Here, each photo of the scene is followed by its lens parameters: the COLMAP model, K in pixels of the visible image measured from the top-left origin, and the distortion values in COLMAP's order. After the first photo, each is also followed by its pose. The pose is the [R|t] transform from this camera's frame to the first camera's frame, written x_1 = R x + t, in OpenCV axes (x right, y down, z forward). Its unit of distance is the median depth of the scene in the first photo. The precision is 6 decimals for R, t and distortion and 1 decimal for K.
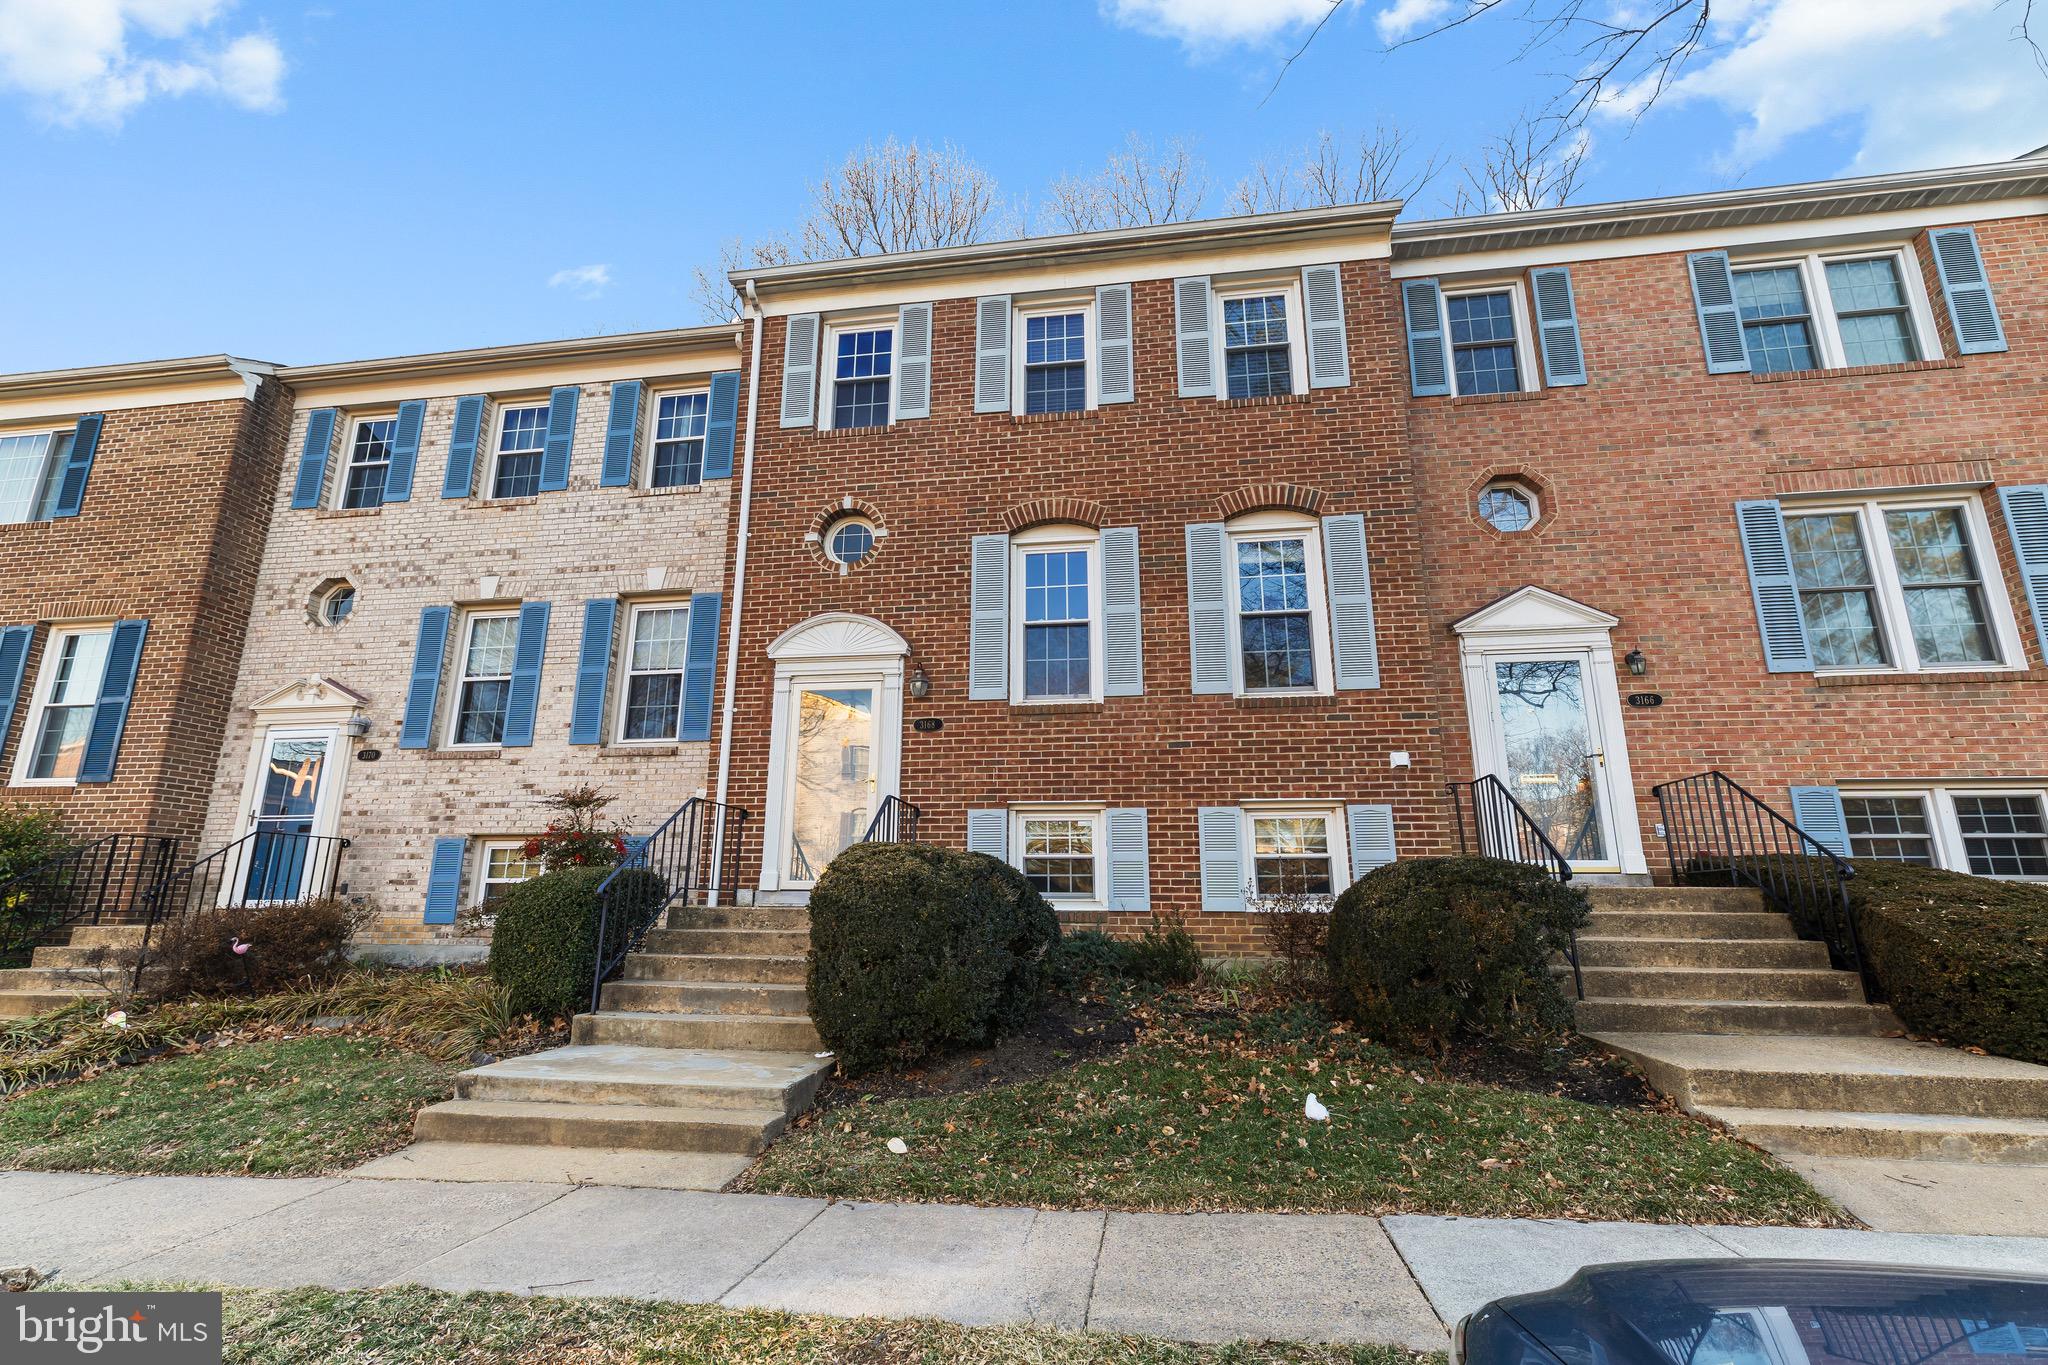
lens RADIAL K [[910.7, 0, 1007.2], [0, 910.7, 679.9], [0, 0, 1]] dist [0.003858, 0.000806]
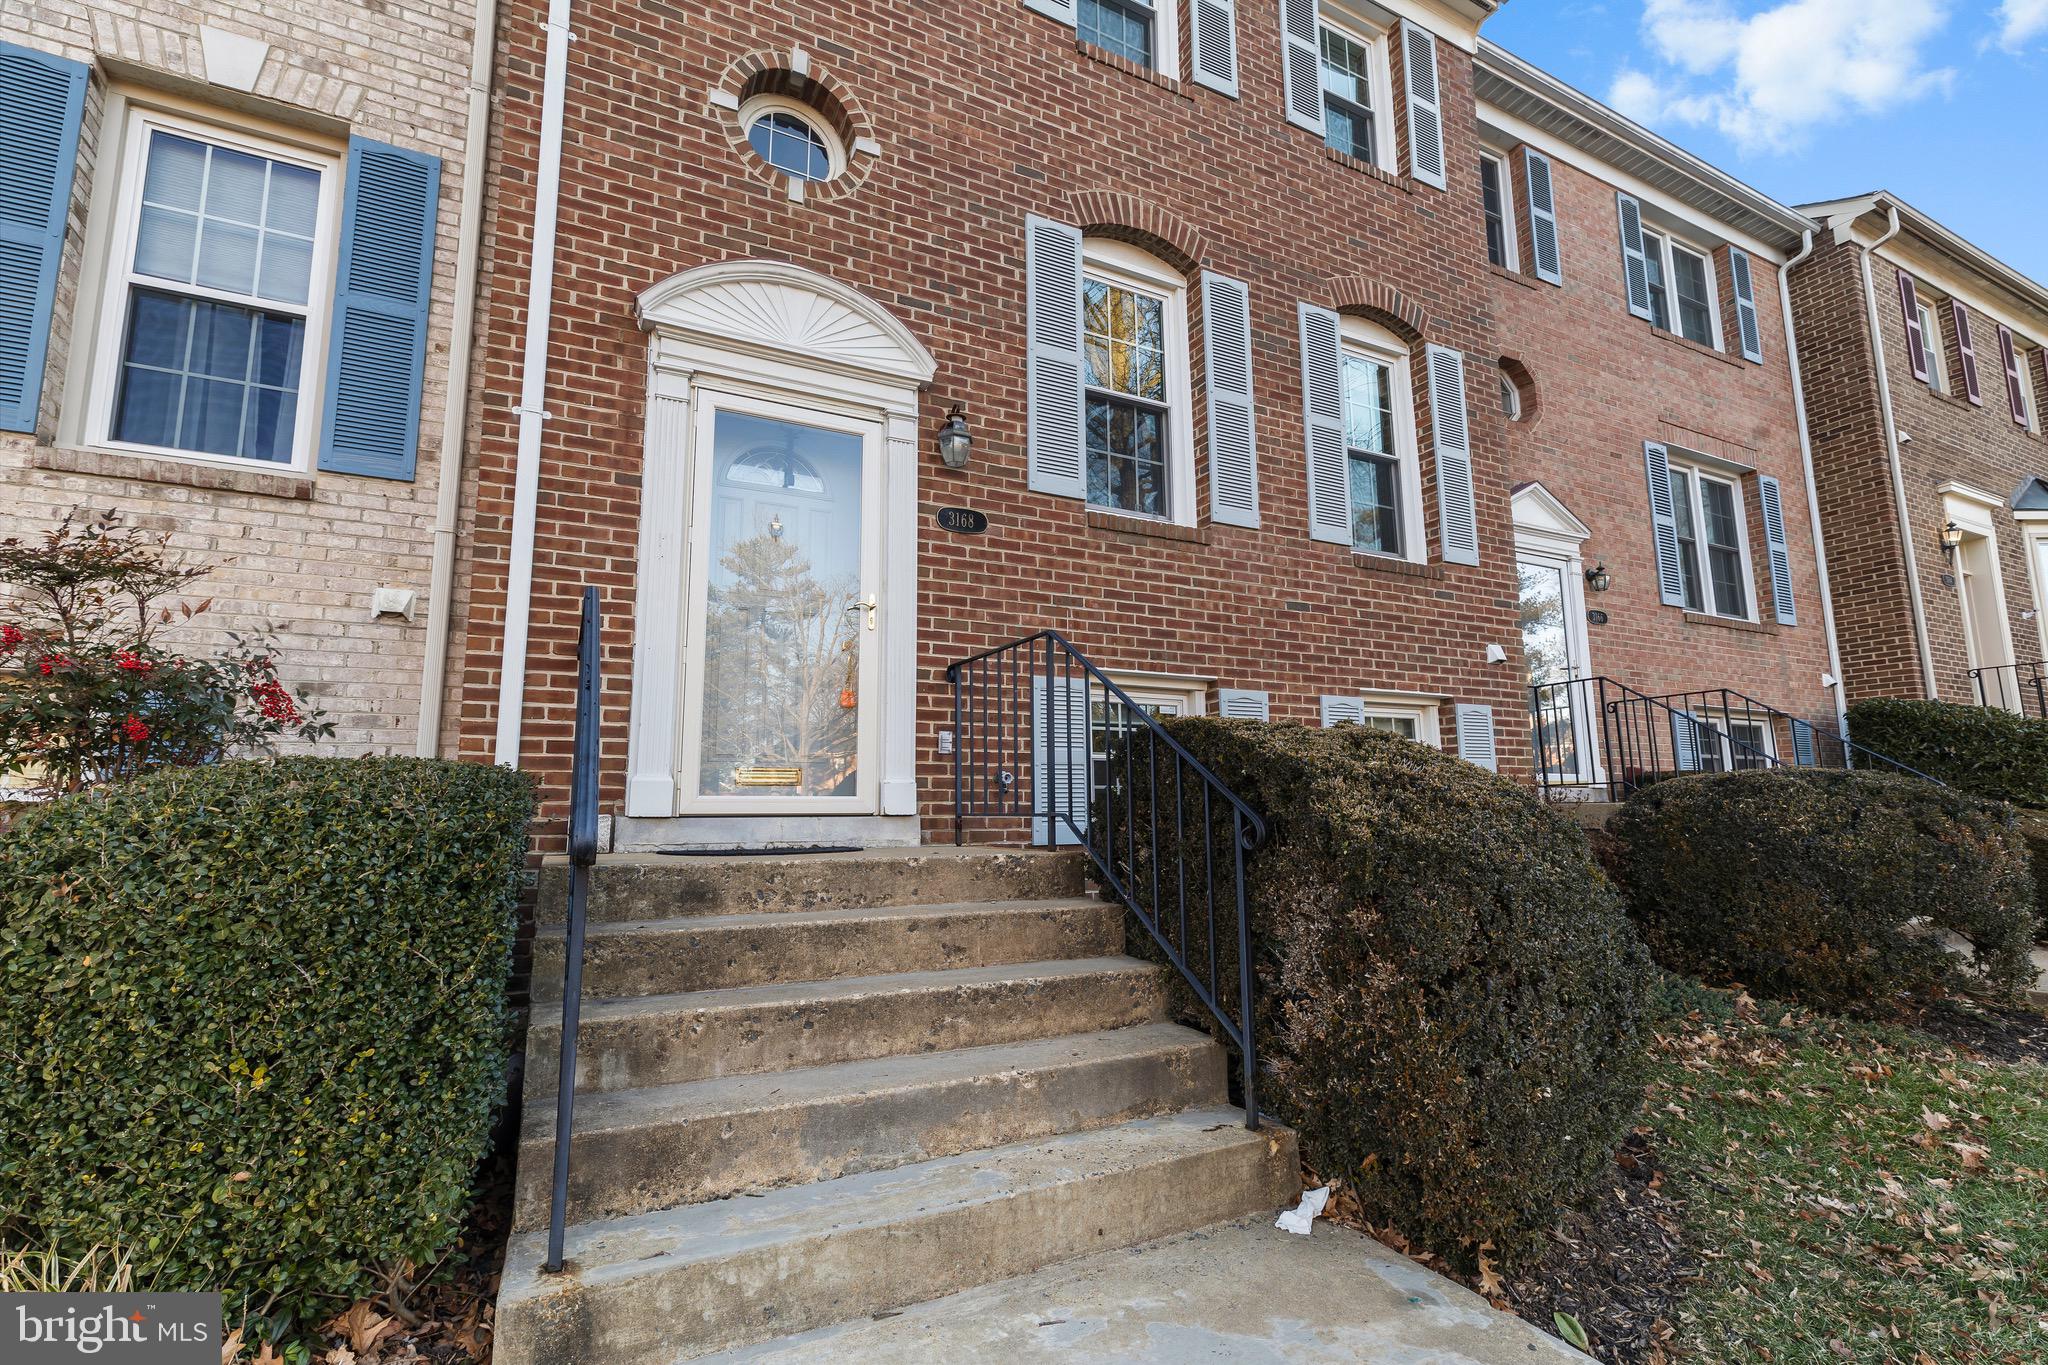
lens RADIAL K [[909.9, 0, 1019.9], [0, 909.9, 681.6], [0, 0, 1]] dist [0.003724, 0.000649]
pose [[0.812357, 0.070778, 0.578849, -0.371341], [-0.128477, 0.989940, 0.059260, 0.108711], [-0.568831, -0.122509, 0.813279, 0.511999]]
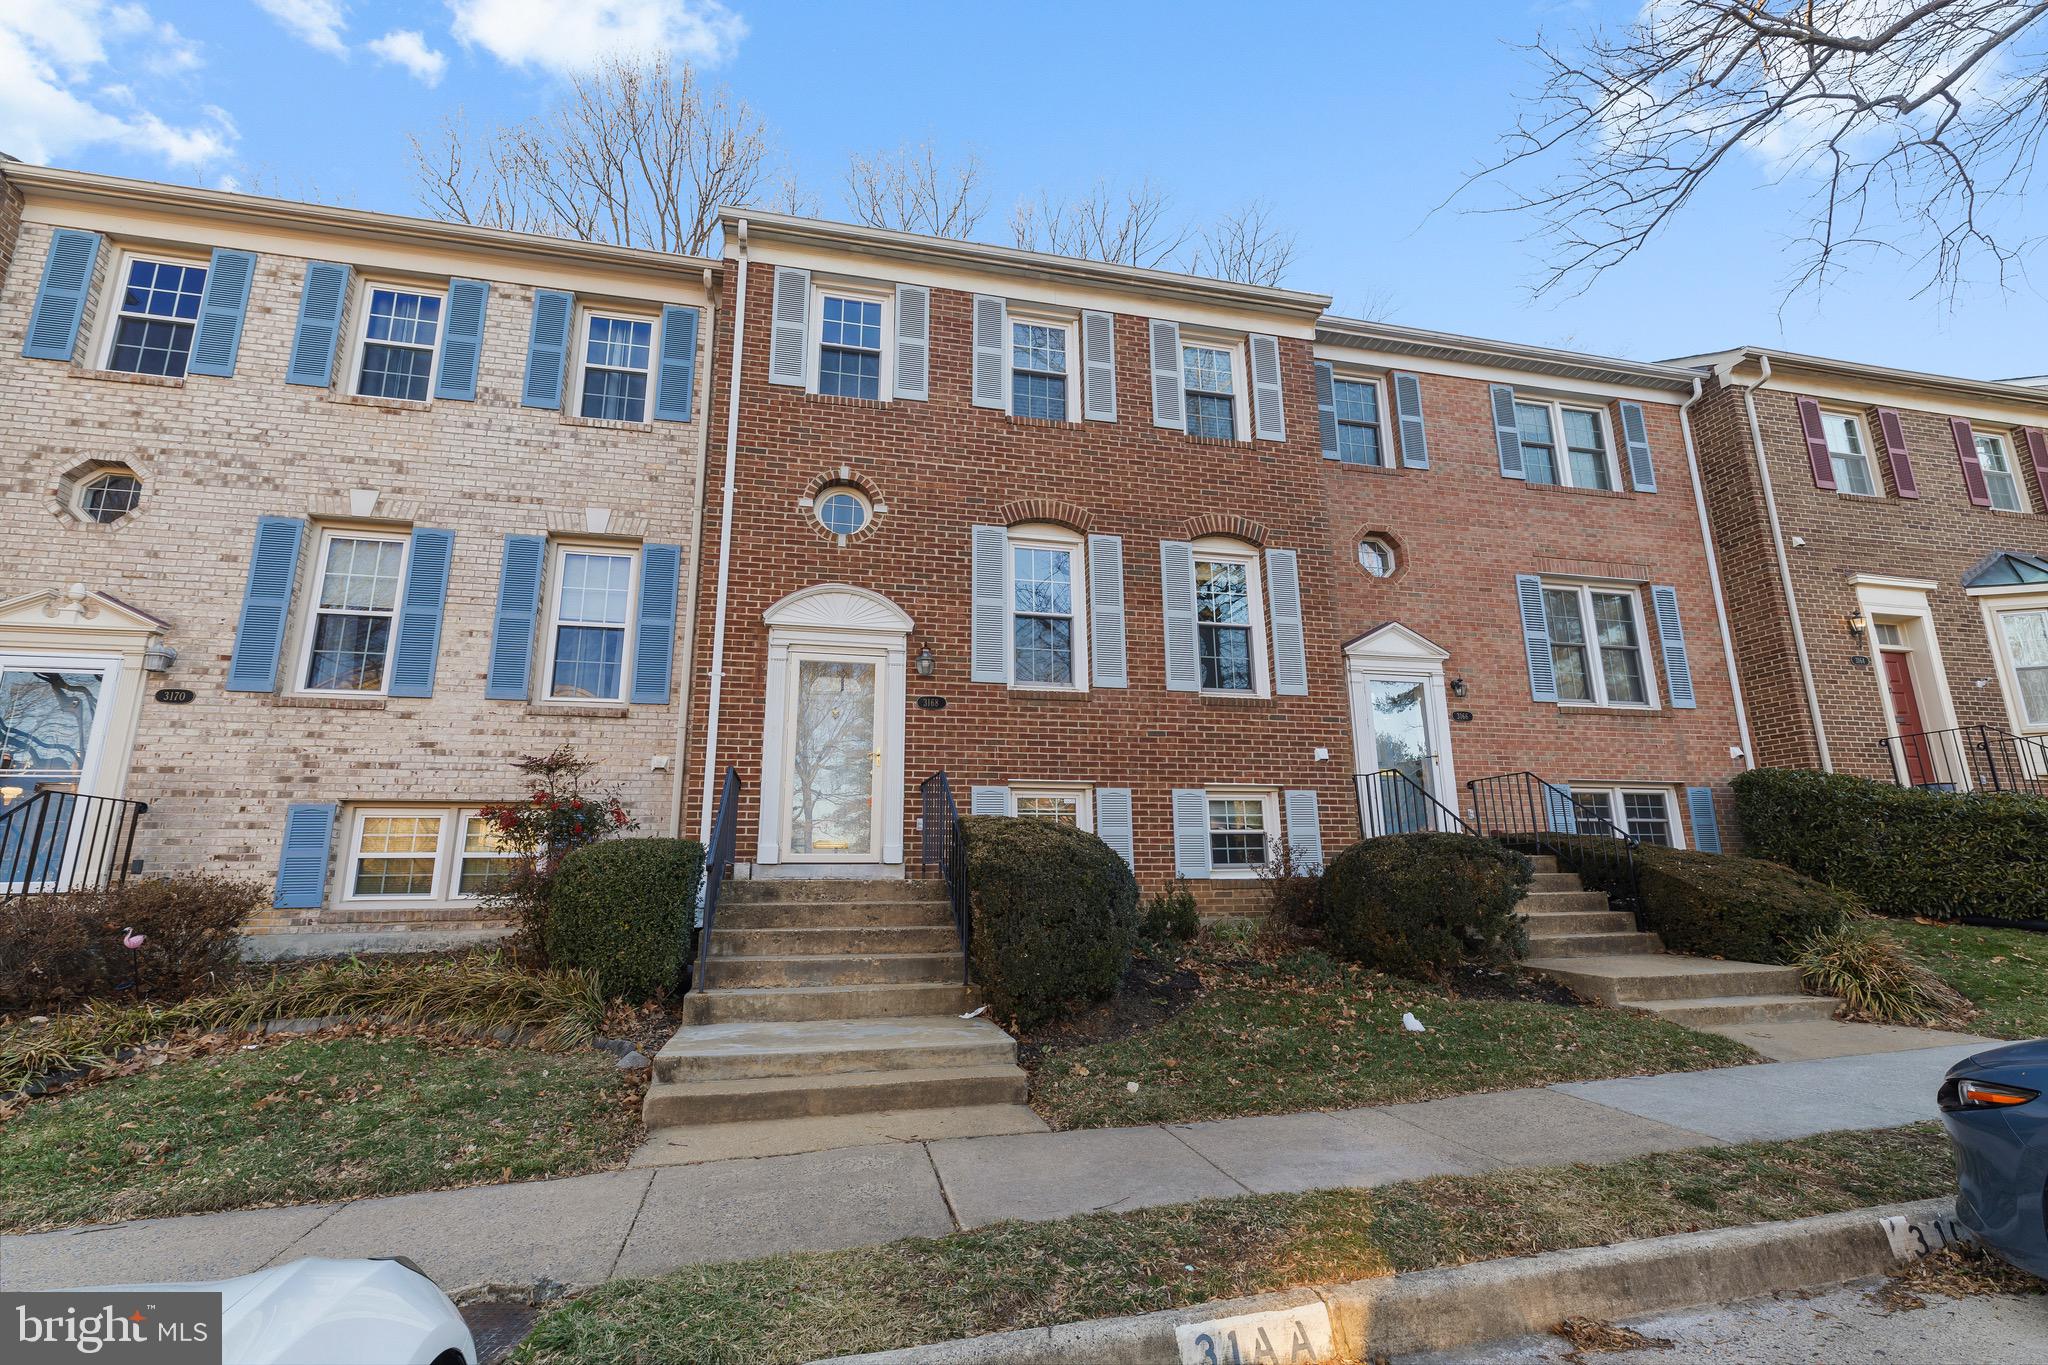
lens RADIAL K [[912.4, 0, 1019.0], [0, 912.4, 668.5], [0, 0, 1]] dist [0.003513, 0.000940]
pose [[0.925880, 0.072589, 0.370778, -0.379063], [-0.077385, 0.996999, -0.001945, 0.004935], [-0.369807, -0.026891, 0.928719, 0.003978]]
